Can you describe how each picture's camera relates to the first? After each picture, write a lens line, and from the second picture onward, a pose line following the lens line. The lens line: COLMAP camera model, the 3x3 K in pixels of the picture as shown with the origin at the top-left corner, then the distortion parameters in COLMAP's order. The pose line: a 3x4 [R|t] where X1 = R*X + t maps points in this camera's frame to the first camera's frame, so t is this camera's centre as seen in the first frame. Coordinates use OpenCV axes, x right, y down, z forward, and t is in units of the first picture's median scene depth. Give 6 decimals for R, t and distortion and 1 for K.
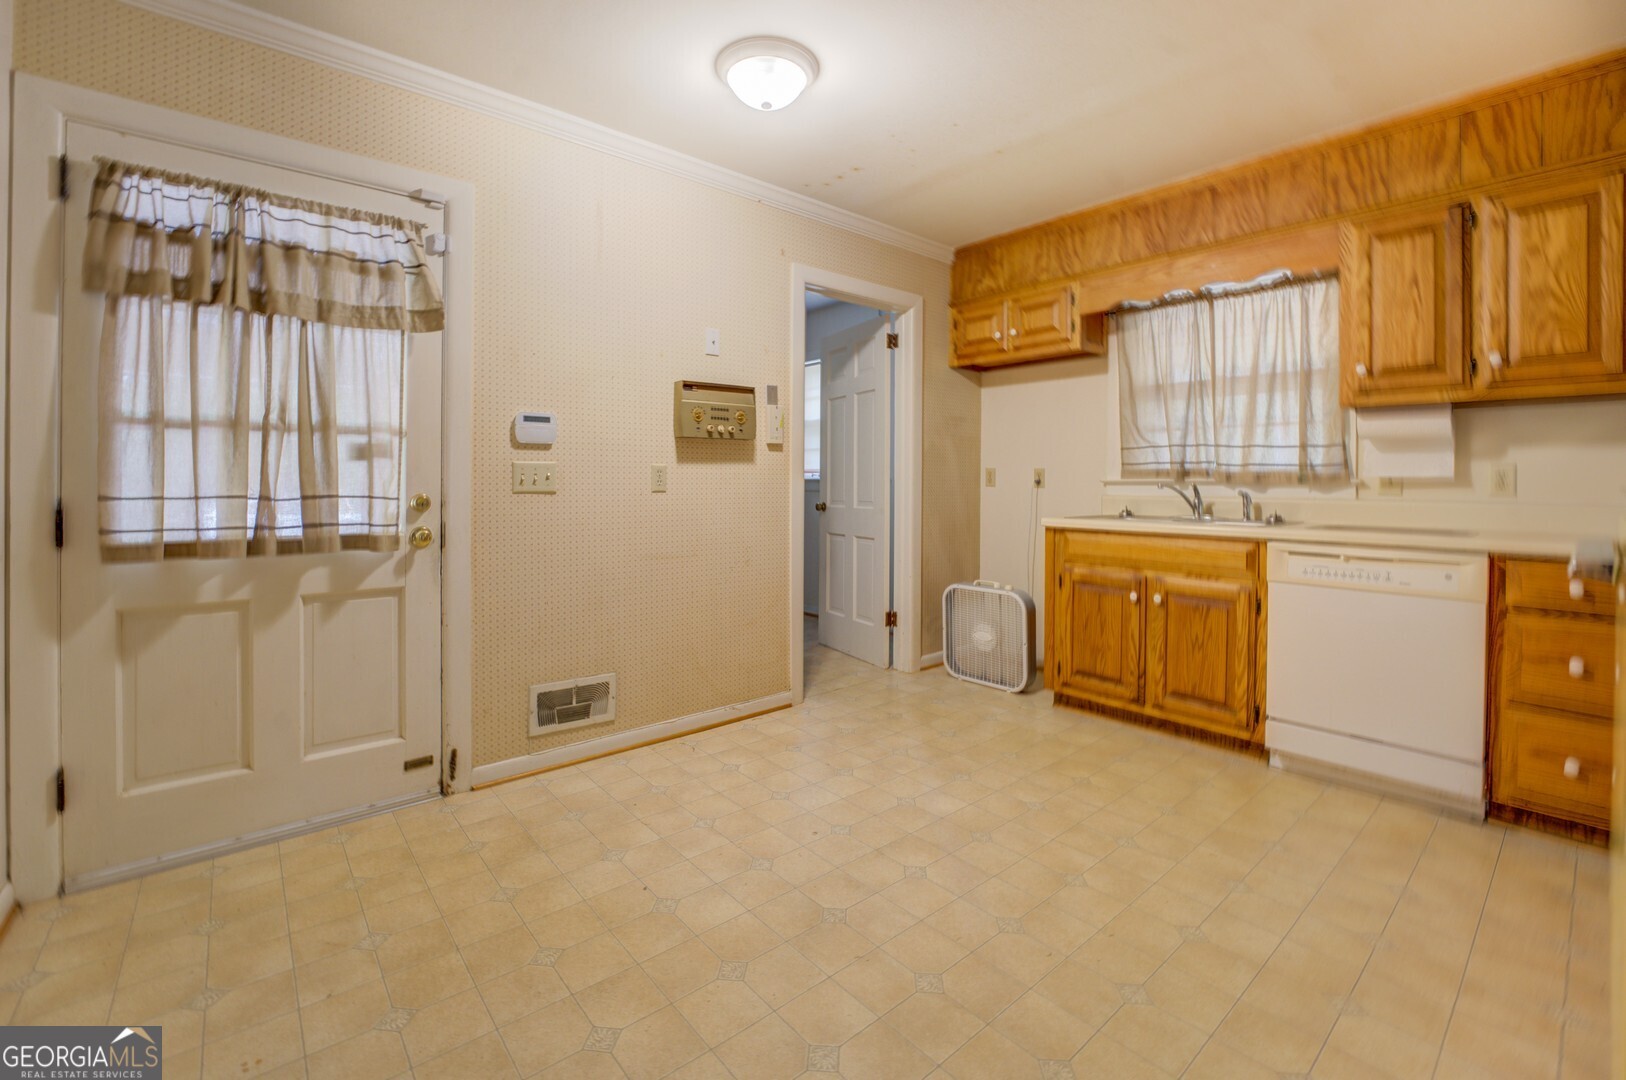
lens RADIAL K [[700.3, 0, 787.9], [0, 700.3, 470.7], [0, 0, 1]] dist [-0.026236, 0.003902]
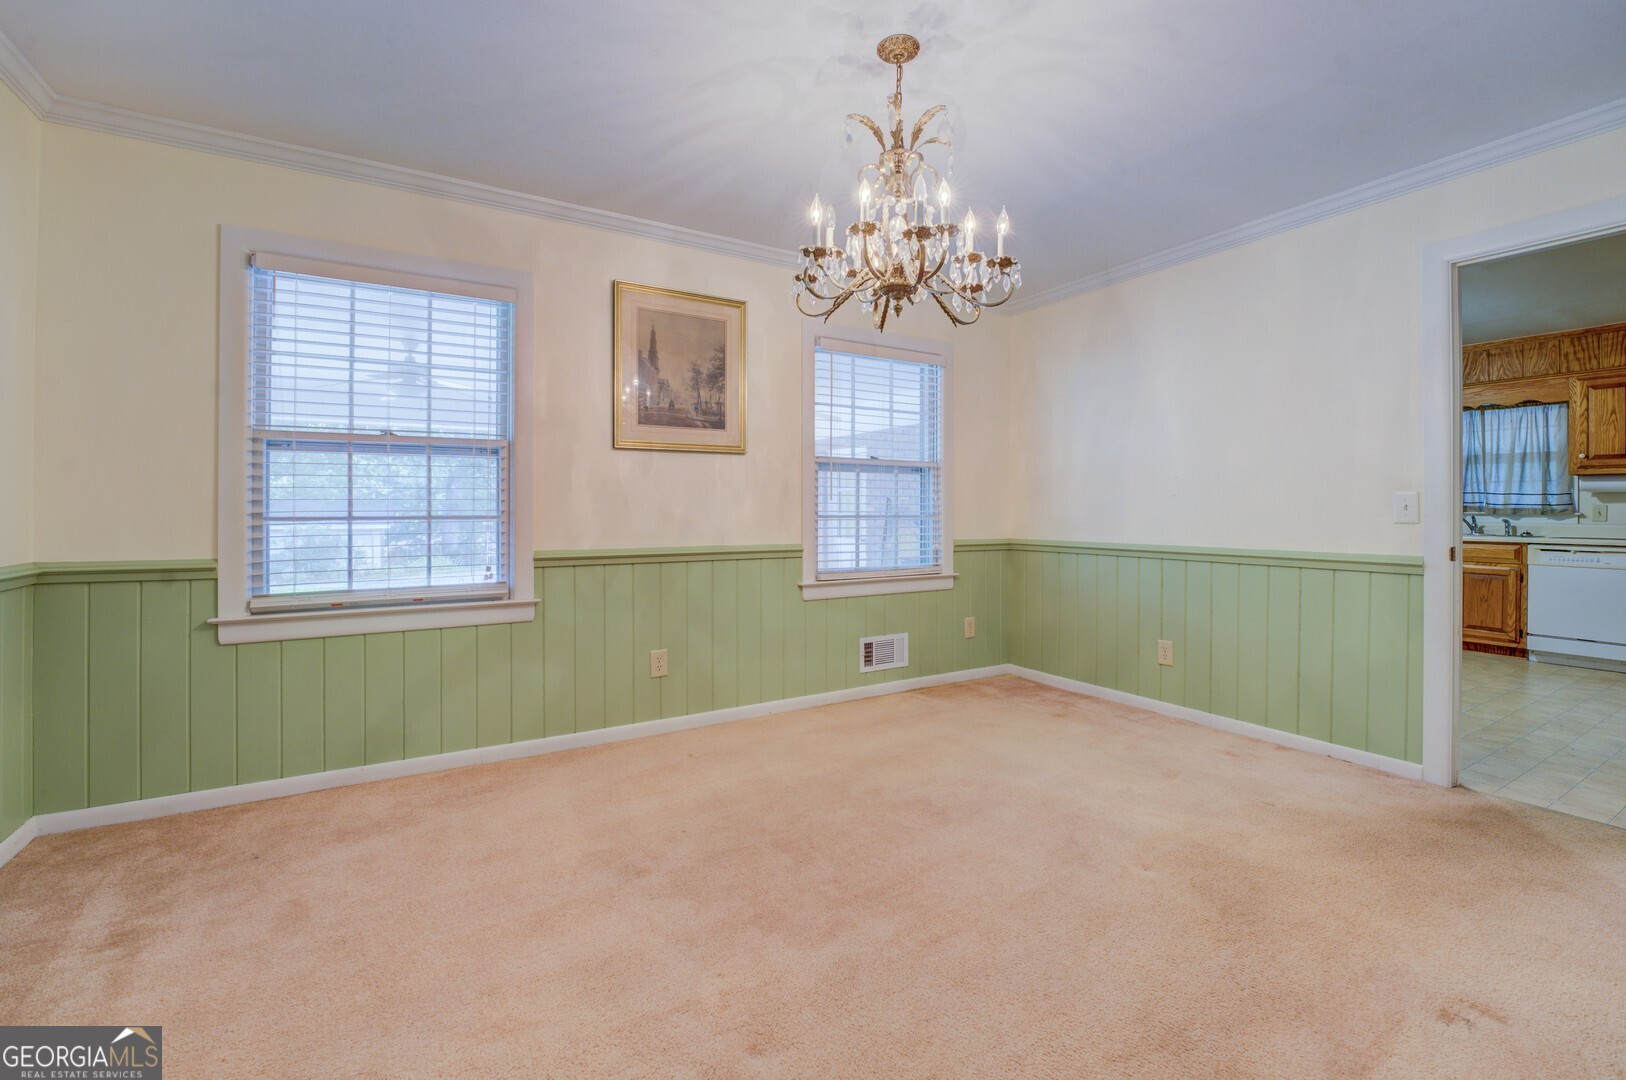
lens RADIAL K [[700.3, 0, 803.0], [0, 700.3, 500.9], [0, 0, 1]] dist [-0.026236, 0.003902]
pose [[0.989519, -0.001256, -0.144396, -0.973878], [0.001466, 0.999998, 0.001345, -0.024360], [0.144394, -0.001543, 0.989519, -1.113832]]
